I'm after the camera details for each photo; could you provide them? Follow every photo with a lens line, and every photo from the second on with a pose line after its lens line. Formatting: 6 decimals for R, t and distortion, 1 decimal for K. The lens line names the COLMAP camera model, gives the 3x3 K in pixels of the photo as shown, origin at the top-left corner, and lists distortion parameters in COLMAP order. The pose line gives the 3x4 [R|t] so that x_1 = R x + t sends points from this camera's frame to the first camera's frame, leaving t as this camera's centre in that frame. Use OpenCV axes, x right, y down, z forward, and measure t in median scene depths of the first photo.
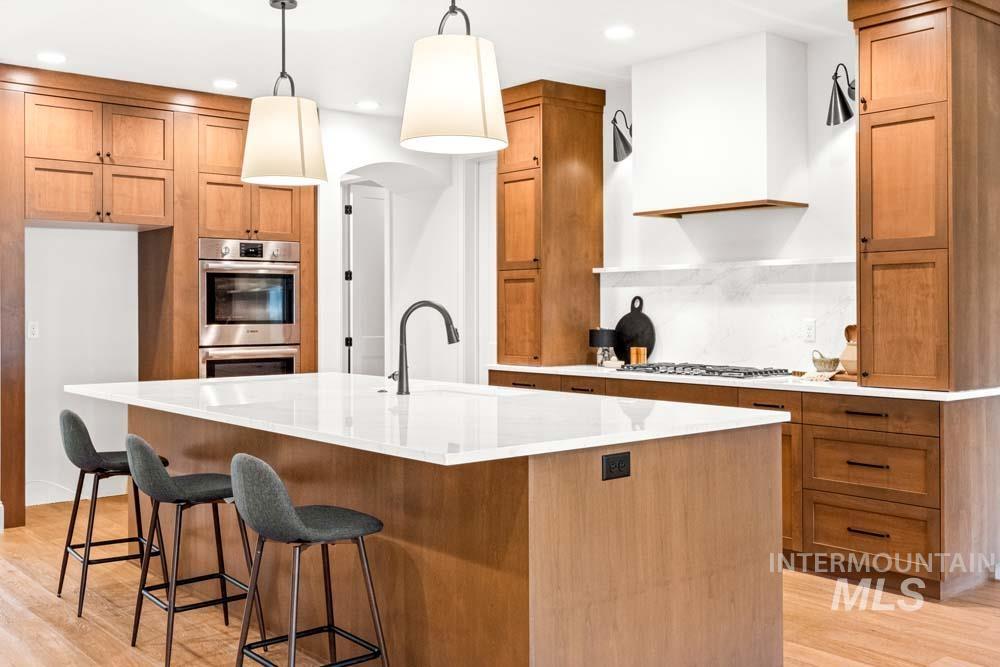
lens RADIAL K [[985.7, 0, 503.1], [0, 985.7, 334.1], [0, 0, 1]] dist [0.026140, 0.000000]
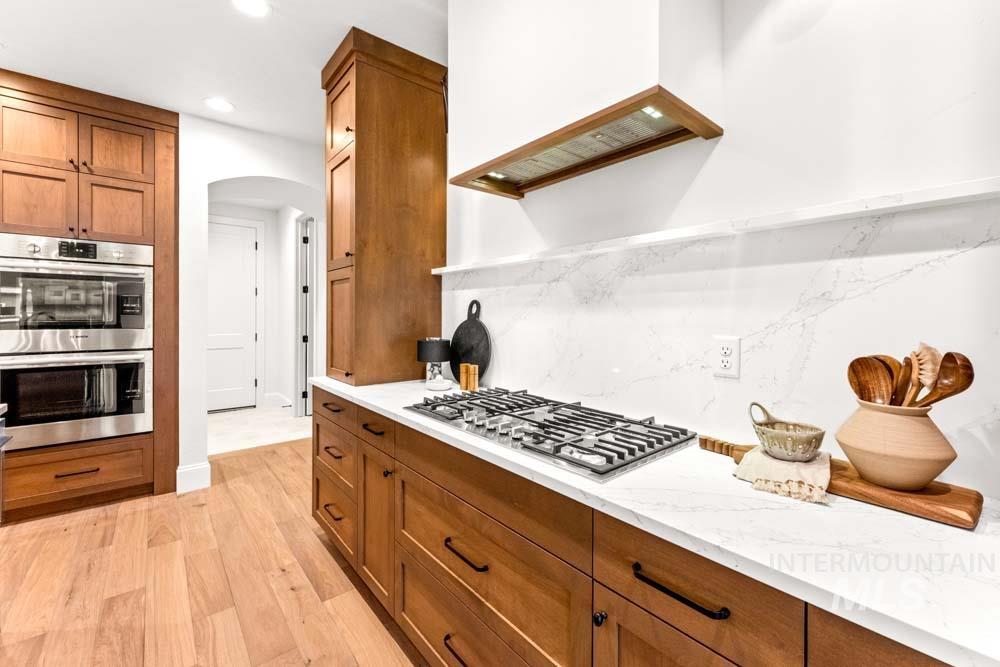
lens RADIAL K [[407.6, 0, 494.2], [0, 407.6, 328.8], [0, 0, 1]] dist [0.009078, -0.002826]
pose [[0.999800, 0.007978, -0.018327, 0.158263], [-0.007871, 0.999952, 0.005914, -0.016538], [0.018373, -0.005769, 0.999815, 0.657038]]
